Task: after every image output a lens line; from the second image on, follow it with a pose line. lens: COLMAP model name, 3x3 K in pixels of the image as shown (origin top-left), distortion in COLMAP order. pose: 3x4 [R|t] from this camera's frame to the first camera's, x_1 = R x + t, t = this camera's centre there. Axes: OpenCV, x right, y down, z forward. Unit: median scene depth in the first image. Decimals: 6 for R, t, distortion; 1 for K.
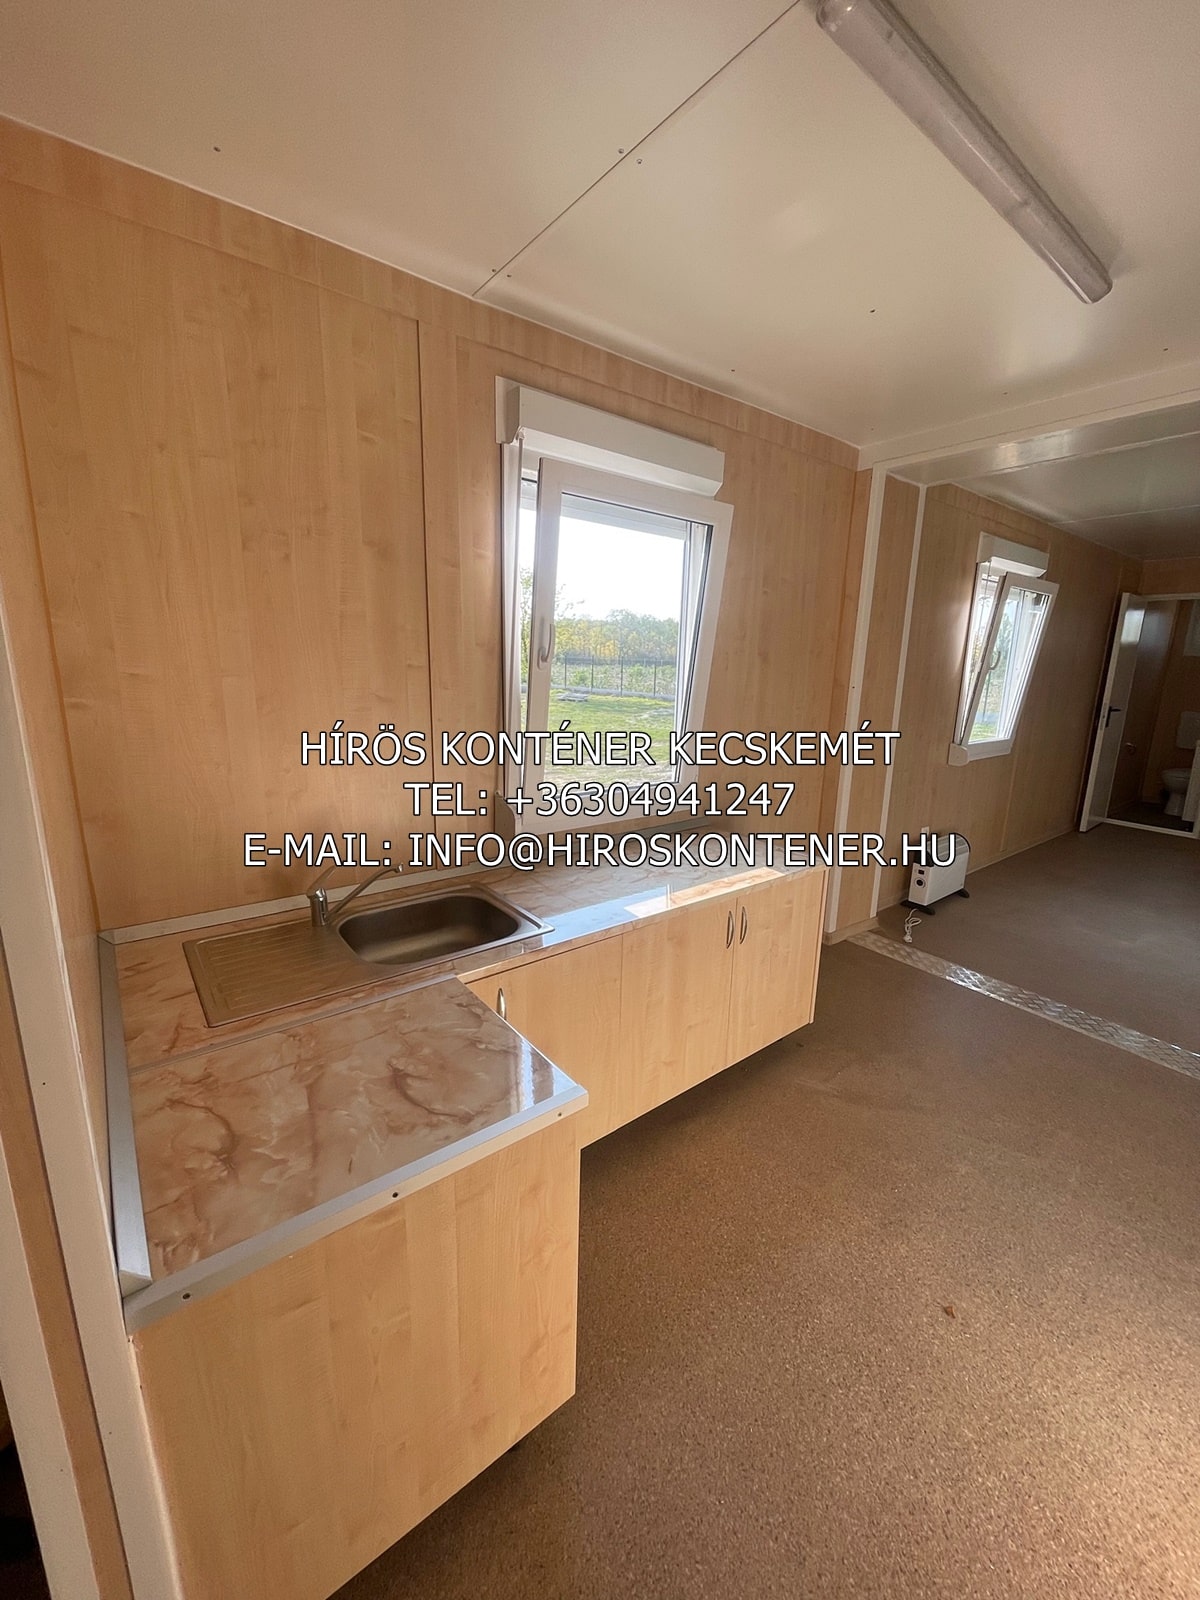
lens RADIAL K [[640.5, 0, 600.3], [0, 640.5, 805.1], [0, 0, 1]] dist [0.004236, 0.000279]
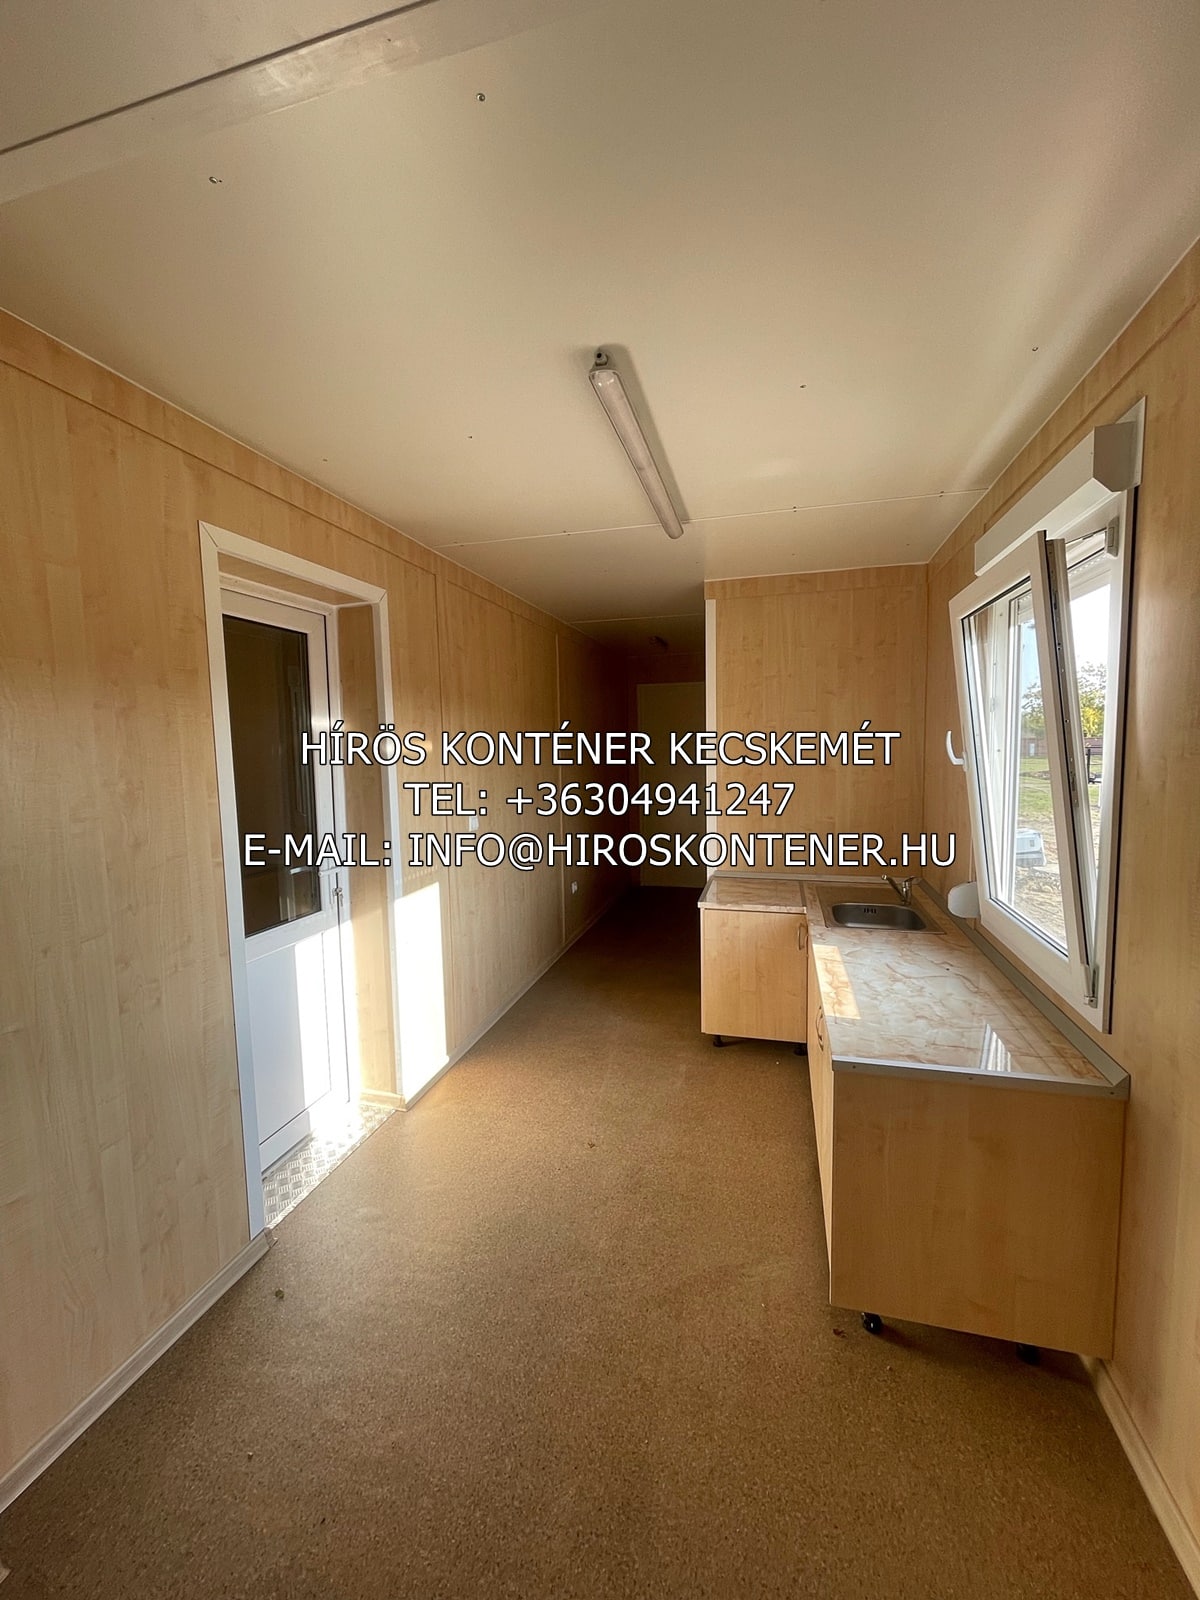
lens RADIAL K [[640.5, 0, 600.3], [0, 640.5, 805.1], [0, 0, 1]] dist [0.004236, 0.000279]
pose [[-0.803627, 0.042801, -0.593592, 1.099602], [-0.135288, 0.958159, 0.252245, -0.352319], [0.579552, 0.283017, -0.764213, 1.521064]]
